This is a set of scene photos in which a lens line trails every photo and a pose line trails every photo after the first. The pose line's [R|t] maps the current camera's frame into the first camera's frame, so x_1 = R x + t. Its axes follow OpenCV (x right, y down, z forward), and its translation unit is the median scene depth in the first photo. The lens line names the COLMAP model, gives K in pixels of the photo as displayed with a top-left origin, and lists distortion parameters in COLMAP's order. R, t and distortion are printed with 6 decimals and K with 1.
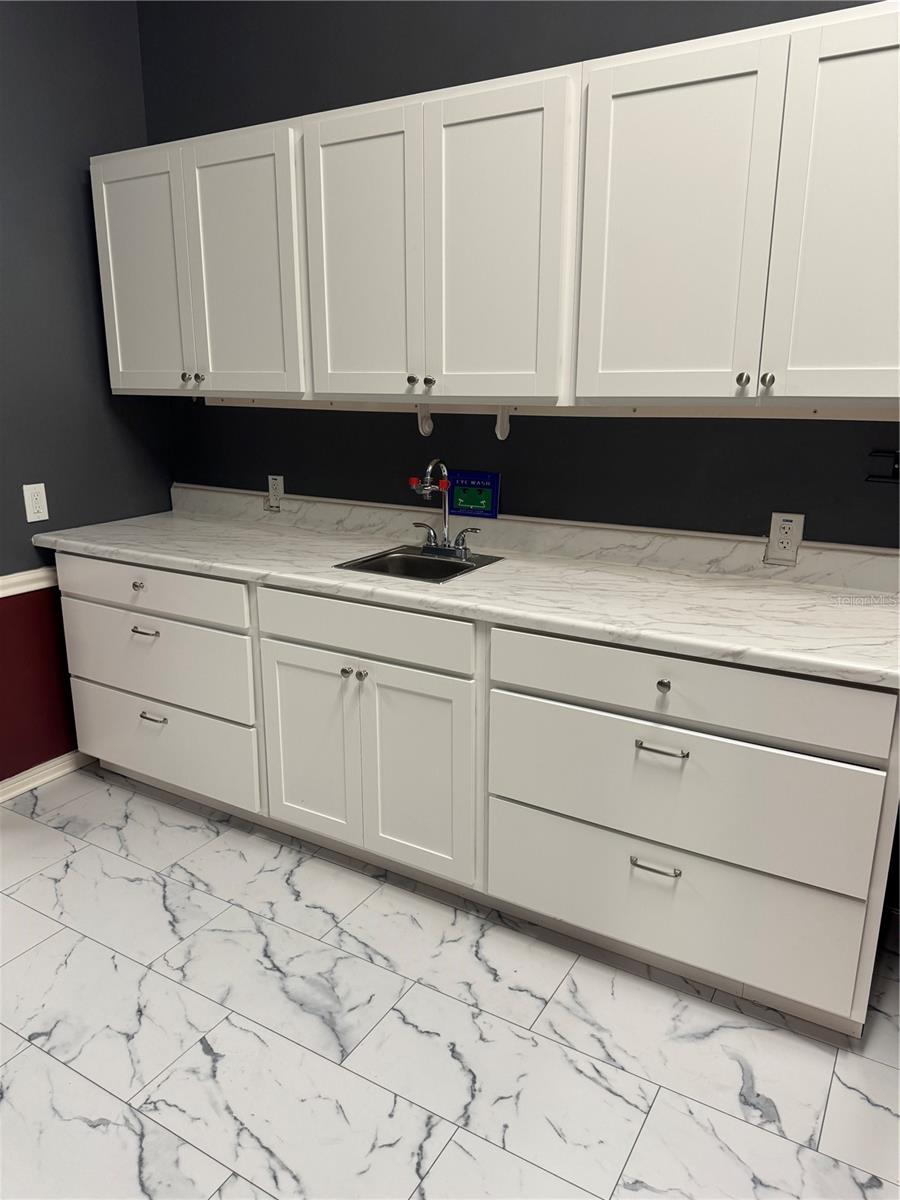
lens RADIAL K [[847.5, 0, 444.6], [0, 847.5, 602.8], [0, 0, 1]] dist [0.003026, -0.003424]
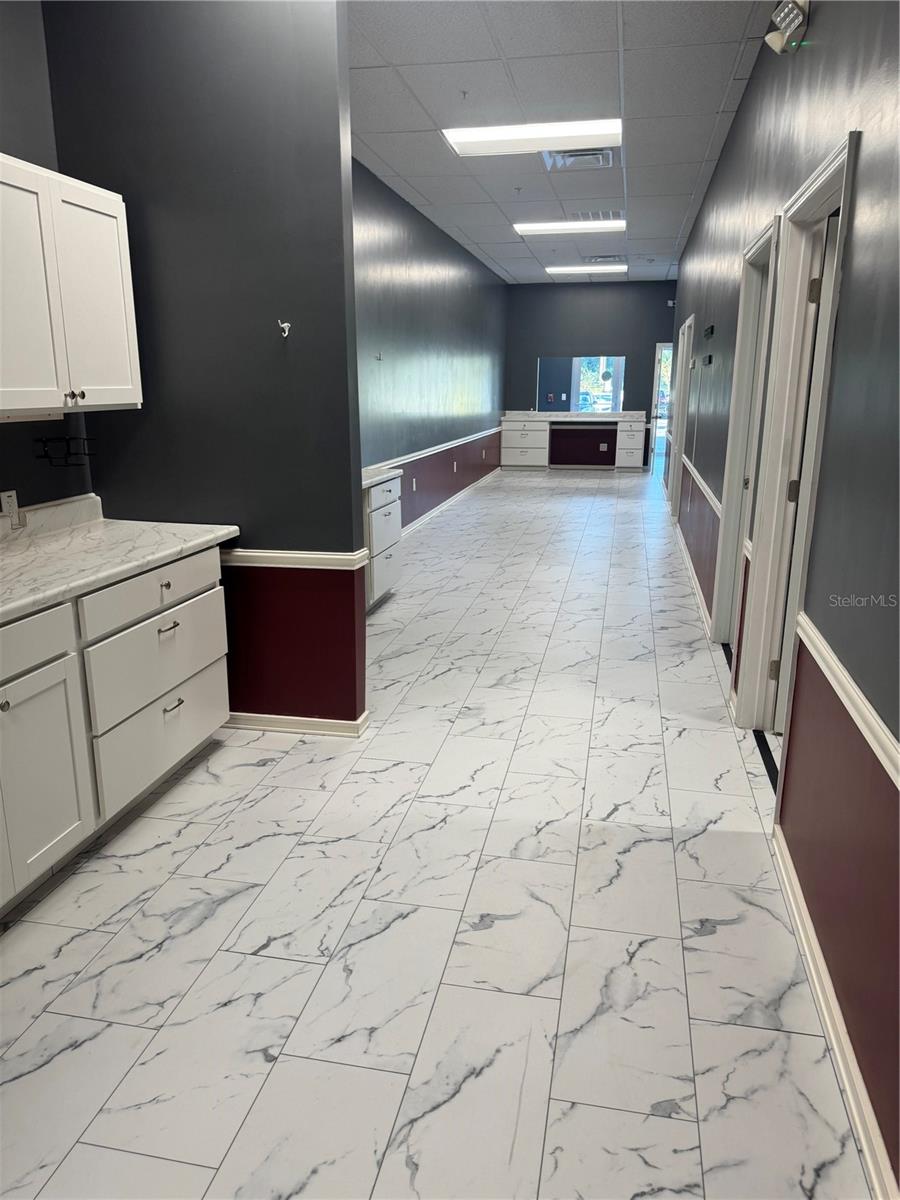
lens RADIAL K [[847.5, 0, 445.8], [0, 847.5, 604.3], [0, 0, 1]] dist [0.003026, -0.003424]
pose [[-0.324684, -0.237722, 0.915461, -1.309346], [0.240081, 0.915484, 0.322877, -0.245139], [-0.914845, 0.324618, -0.240171, 0.858342]]
